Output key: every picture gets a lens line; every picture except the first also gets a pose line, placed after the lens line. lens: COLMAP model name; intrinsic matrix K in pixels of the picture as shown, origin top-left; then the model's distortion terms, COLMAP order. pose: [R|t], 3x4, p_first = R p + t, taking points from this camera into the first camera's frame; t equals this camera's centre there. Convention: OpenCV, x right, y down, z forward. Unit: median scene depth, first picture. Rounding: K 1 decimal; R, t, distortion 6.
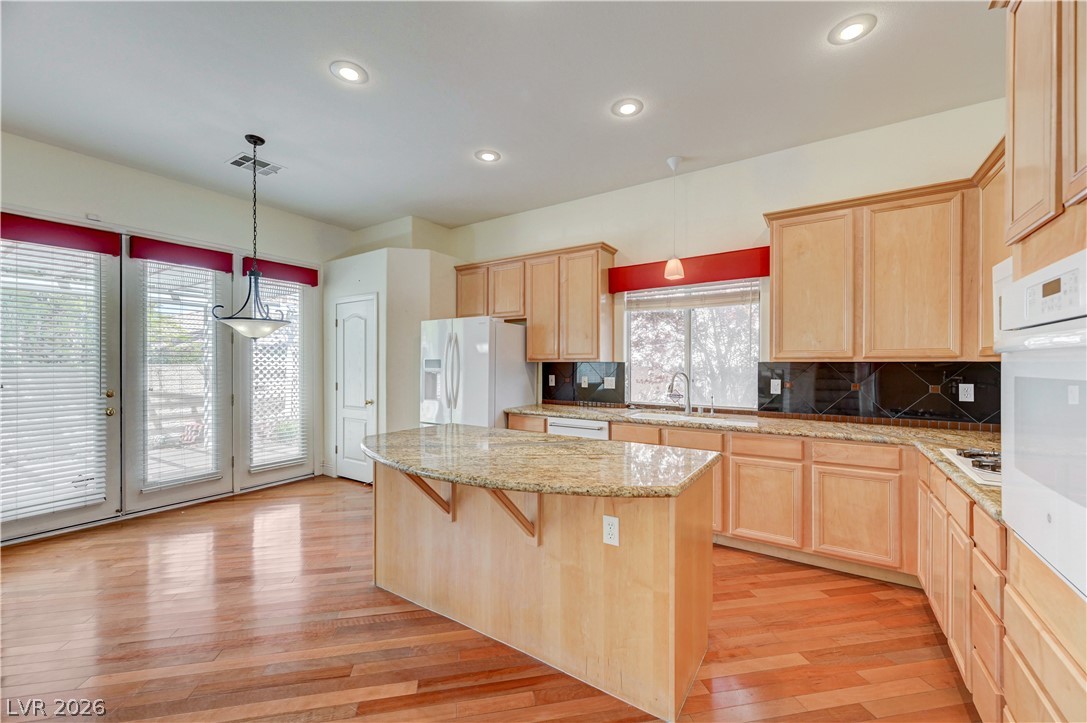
lens RADIAL K [[429.7, 0, 545.4], [0, 429.7, 365.2], [0, 0, 1]] dist [0.003100, -0.000619]
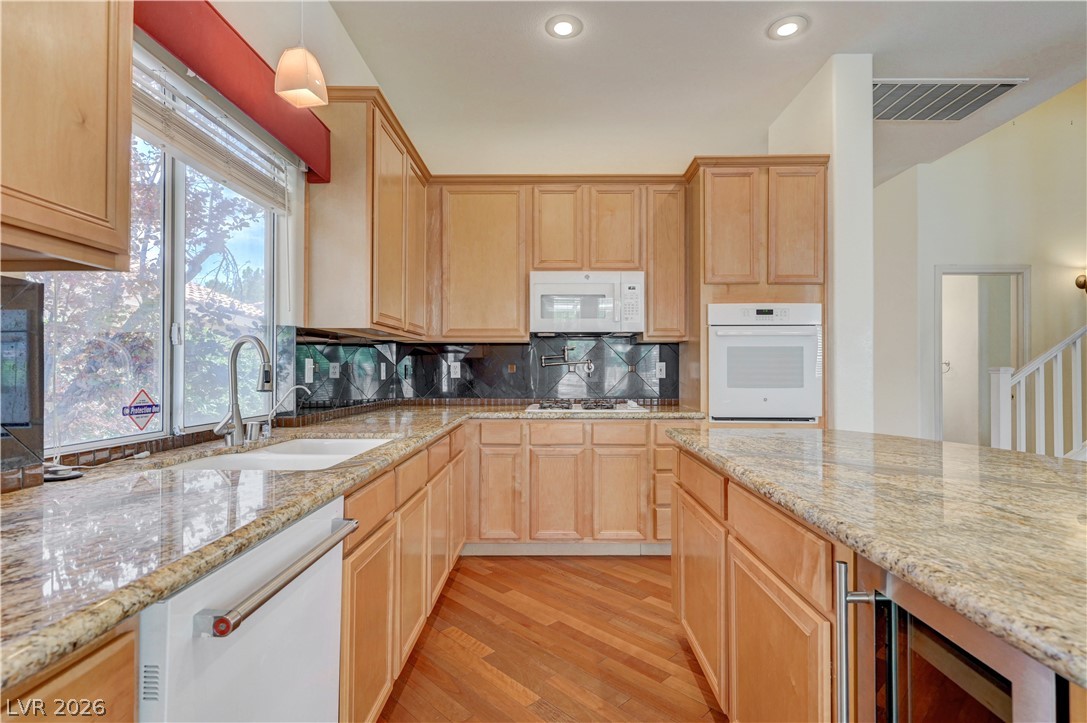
lens RADIAL K [[528.3, 0, 540.0], [0, 528.3, 363.4], [0, 0, 1]] dist [0.000079, 0.000684]
pose [[-0.528277, 0.010546, 0.849006, -0.228973], [0.004832, 0.999944, -0.009414, 0.046796], [-0.849058, -0.000871, -0.528299, 1.070282]]
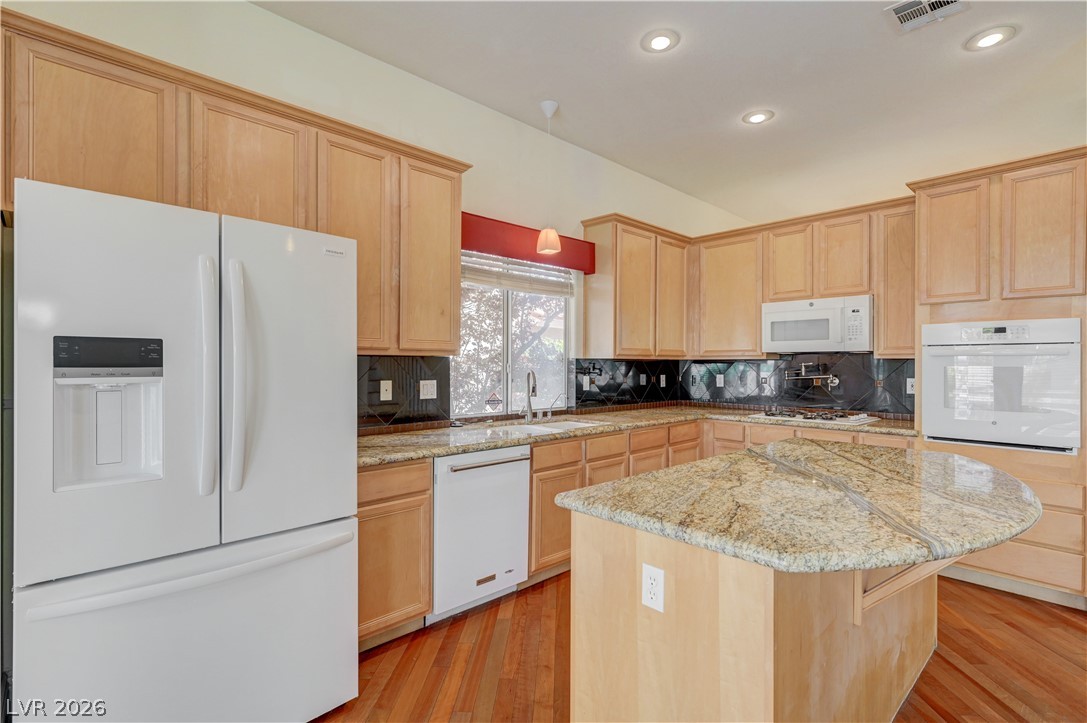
lens RADIAL K [[514.5, 0, 549.6], [0, 514.5, 362.8], [0, 0, 1]] dist [0.008955, 0.000330]
pose [[0.221417, 0.004024, 0.975171, -0.636132], [0.002476, 0.999986, -0.004689, 0.007668], [-0.975176, 0.003453, 0.221404, 0.786755]]
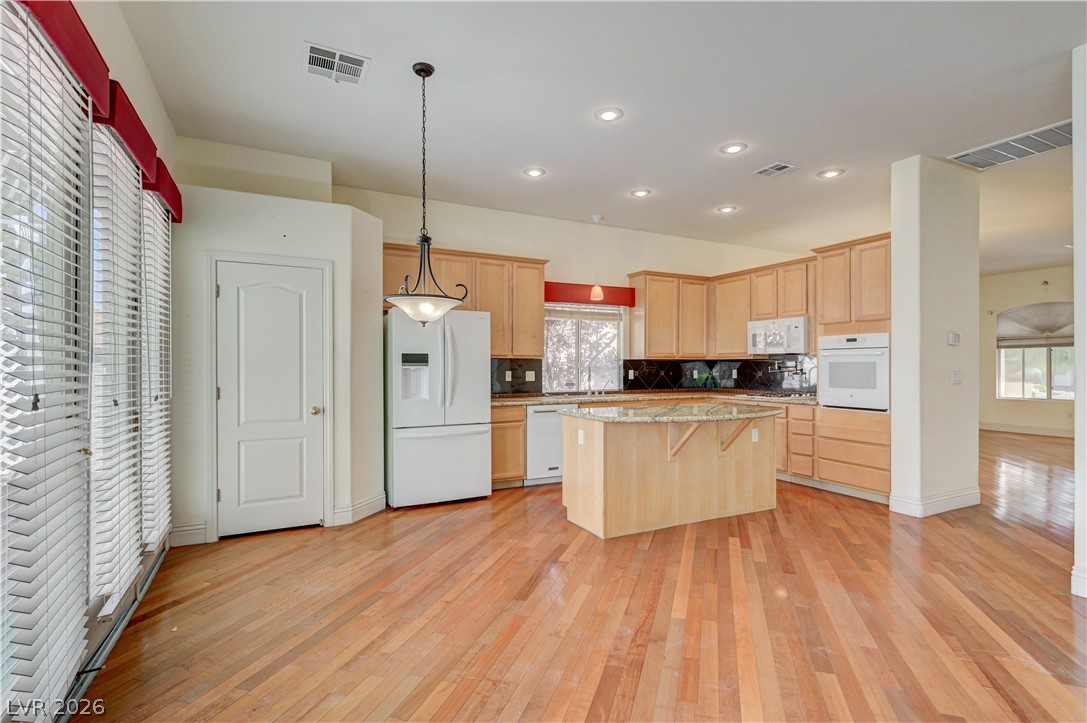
lens RADIAL K [[514.5, 0, 550.2], [0, 514.5, 365.5], [0, 0, 1]] dist [0.008955, 0.000330]
pose [[0.491077, 0.002283, 0.871113, -1.252137], [0.006295, 0.999961, -0.006170, 0.024603], [-0.871094, 0.008514, 0.491043, 0.304425]]
